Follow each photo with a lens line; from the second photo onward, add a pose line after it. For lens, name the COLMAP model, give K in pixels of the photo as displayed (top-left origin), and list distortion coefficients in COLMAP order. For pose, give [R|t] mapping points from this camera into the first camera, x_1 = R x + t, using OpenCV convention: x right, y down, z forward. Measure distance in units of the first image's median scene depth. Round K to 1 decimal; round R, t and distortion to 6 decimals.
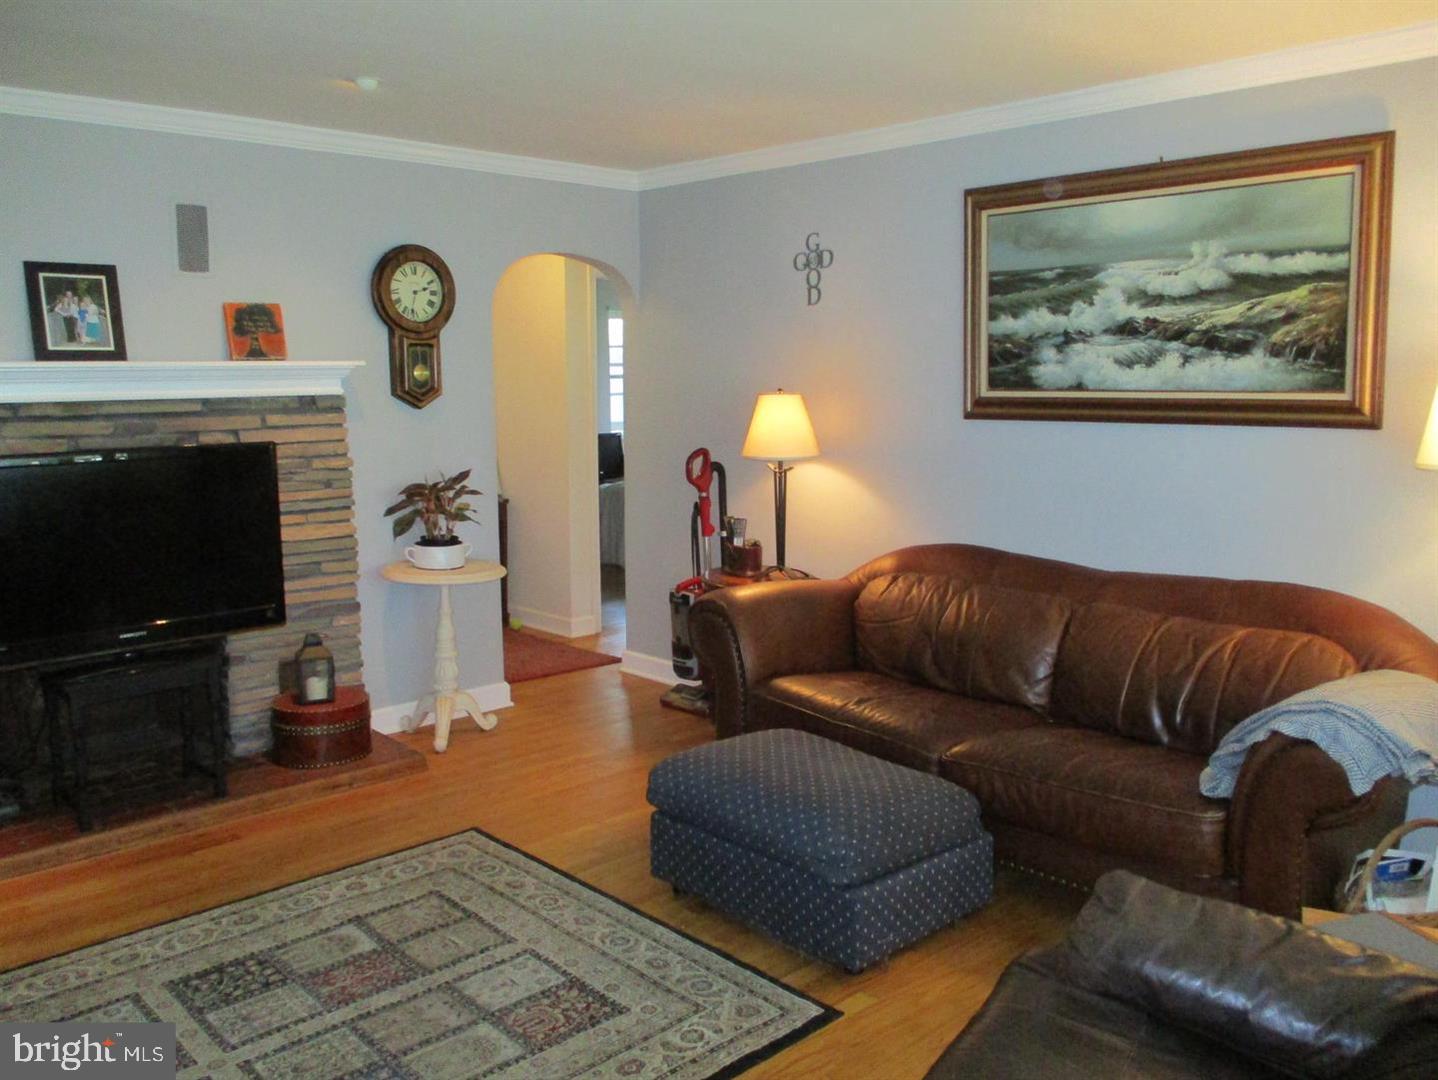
lens RADIAL K [[1204.6, 0, 736.4], [0, 1204.6, 516.5], [0, 0, 1]] dist [-0.020809, 0.002462]
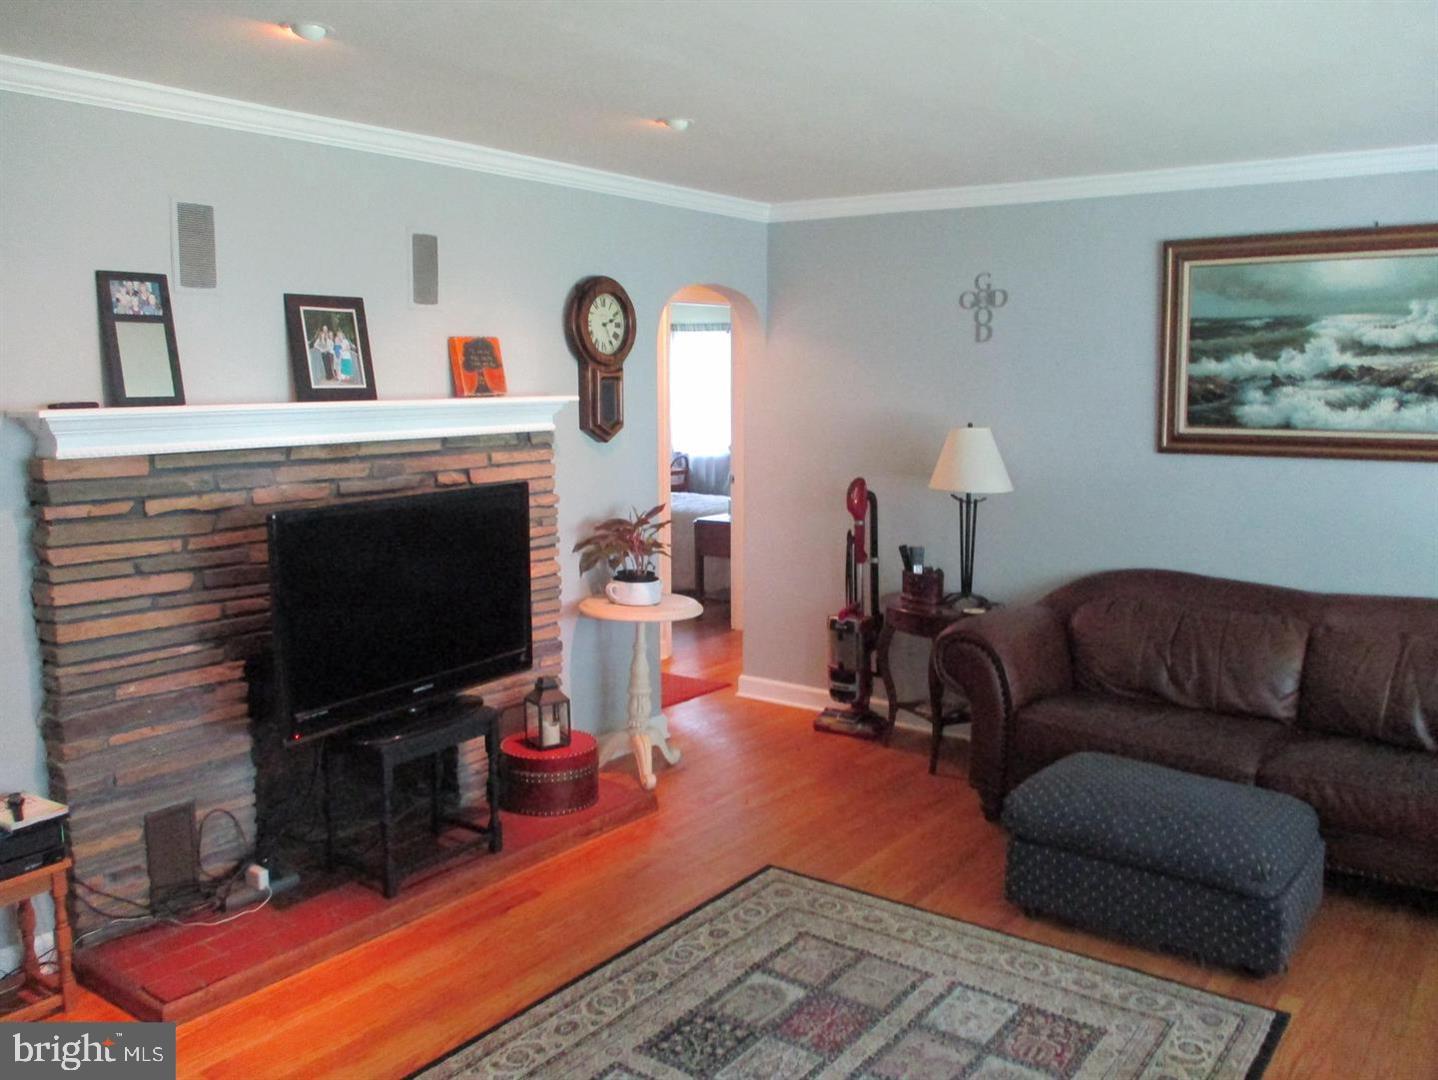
lens RADIAL K [[1204.6, 0, 736.4], [0, 1204.6, 517.3], [0, 0, 1]] dist [-0.020809, 0.002462]
pose [[0.983573, -0.015378, 0.179857, -0.409346], [0.015701, 0.999877, -0.000371, -0.031868], [-0.179829, 0.003189, 0.983693, 0.011791]]
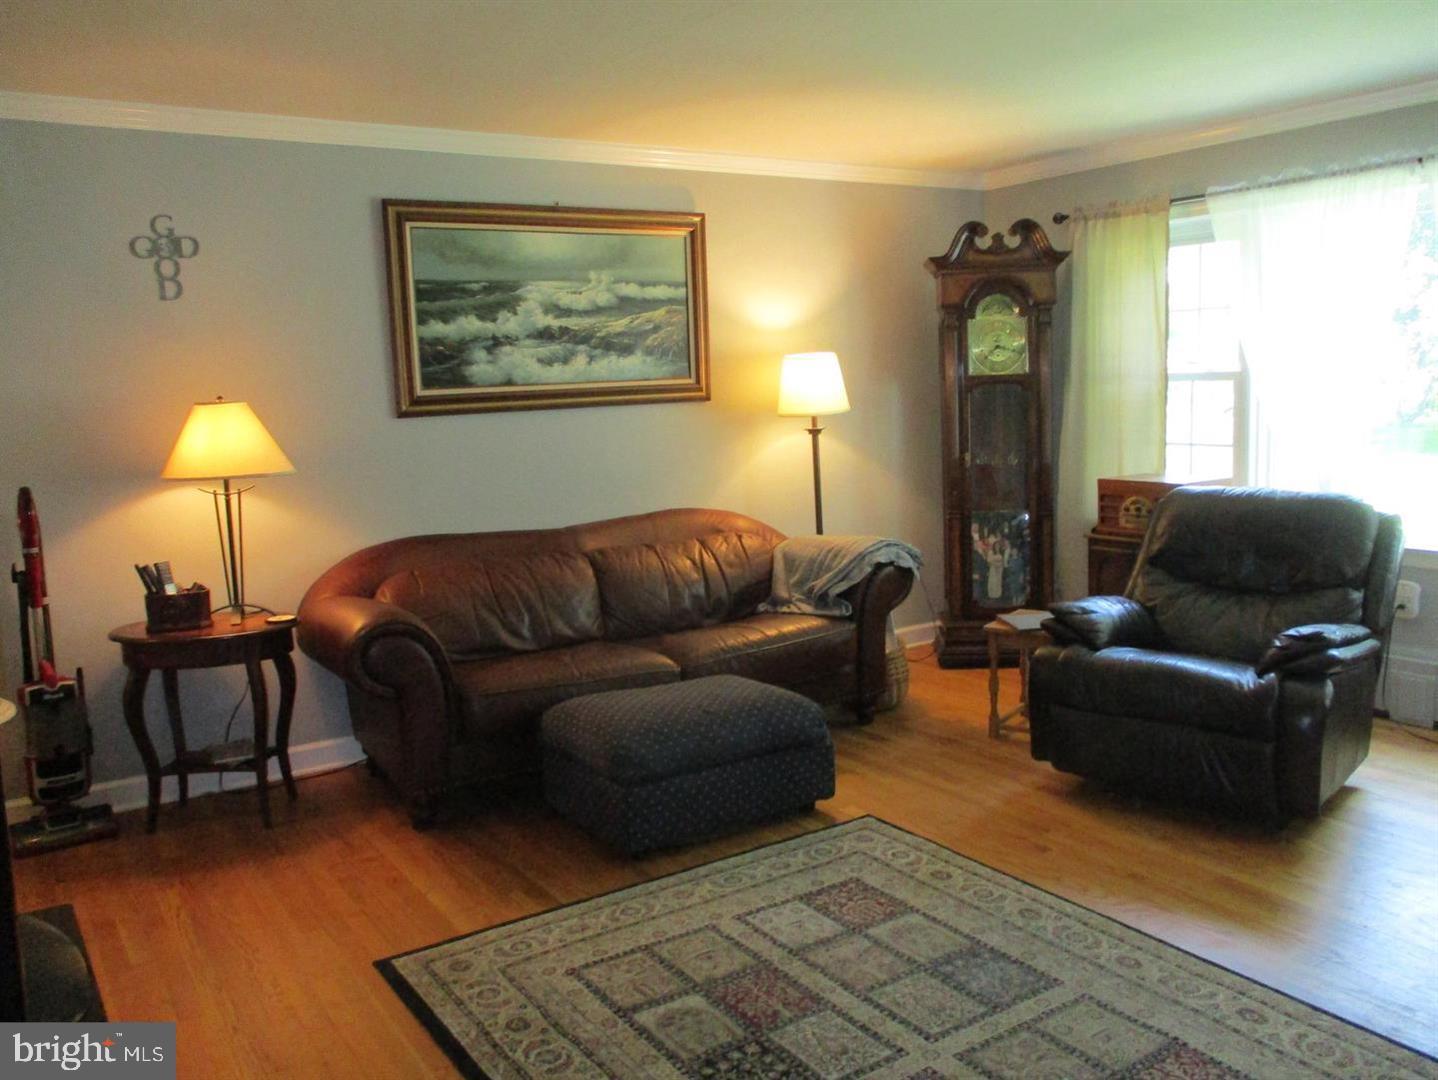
lens RADIAL K [[1204.6, 0, 728.3], [0, 1204.6, 522.0], [0, 0, 1]] dist [-0.020809, 0.002462]
pose [[0.168189, -0.120087, 0.978413, -0.863983], [0.152107, 0.983826, 0.094604, -0.051789], [-0.973948, 0.132912, 0.183735, 0.588333]]
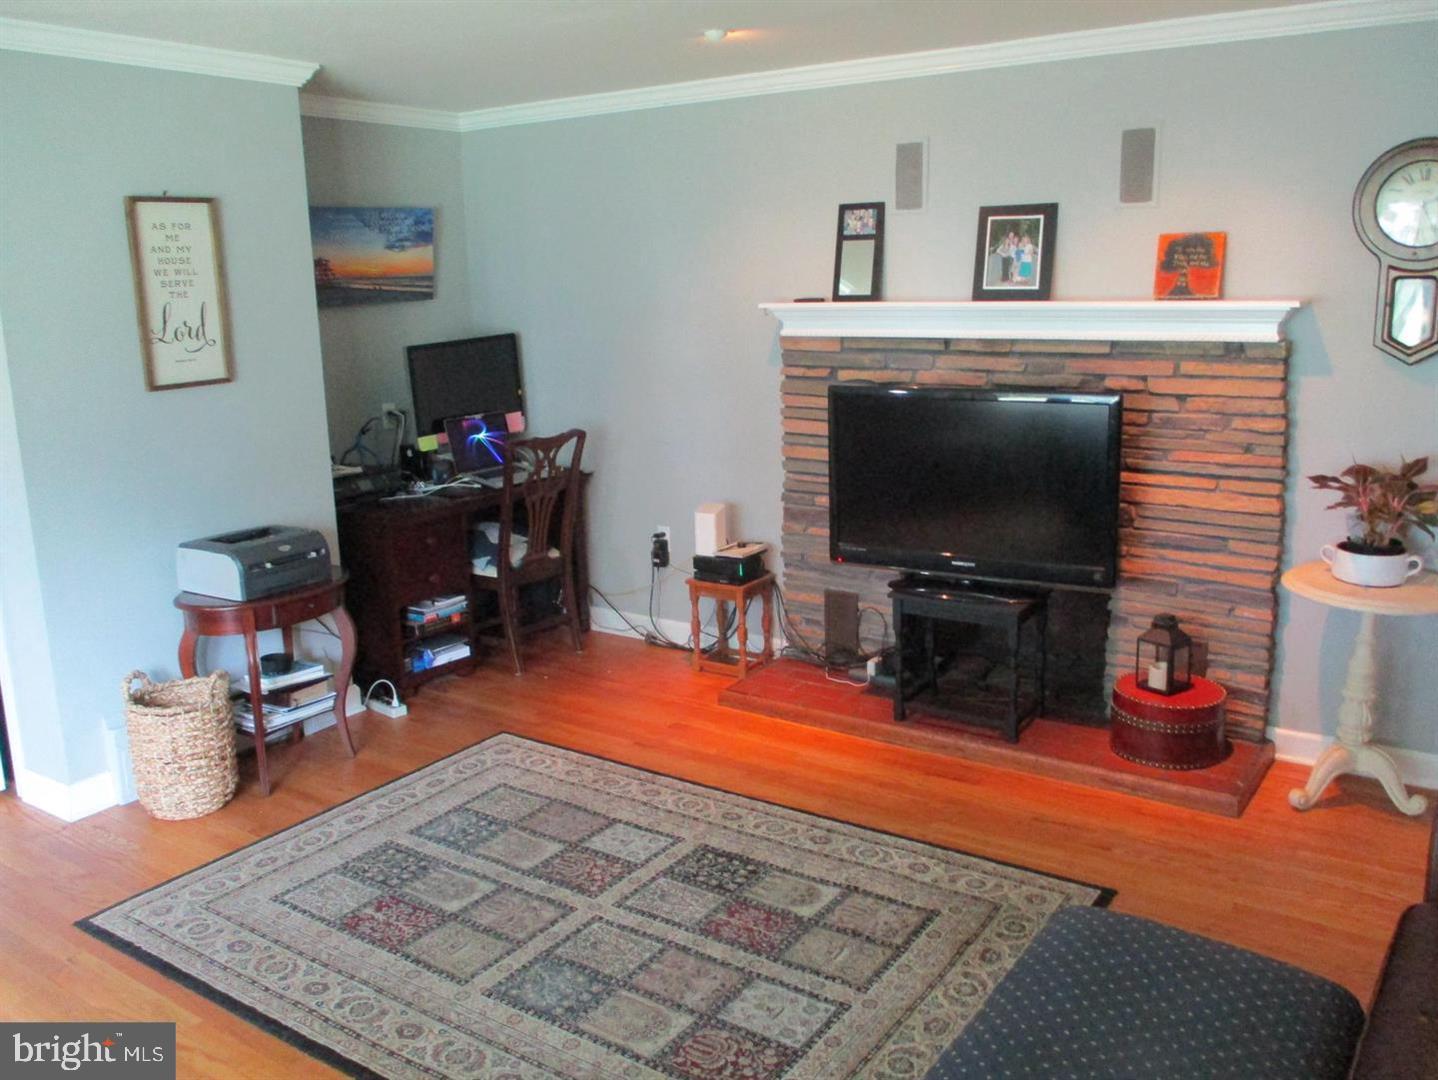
lens RADIAL K [[1204.6, 0, 725.1], [0, 1204.6, 517.9], [0, 0, 1]] dist [-0.020809, 0.002462]
pose [[0.213715, 0.198662, -0.956483, 0.444505], [-0.098204, 0.978513, 0.181295, -0.109103], [0.971948, 0.055185, 0.228632, 0.525285]]
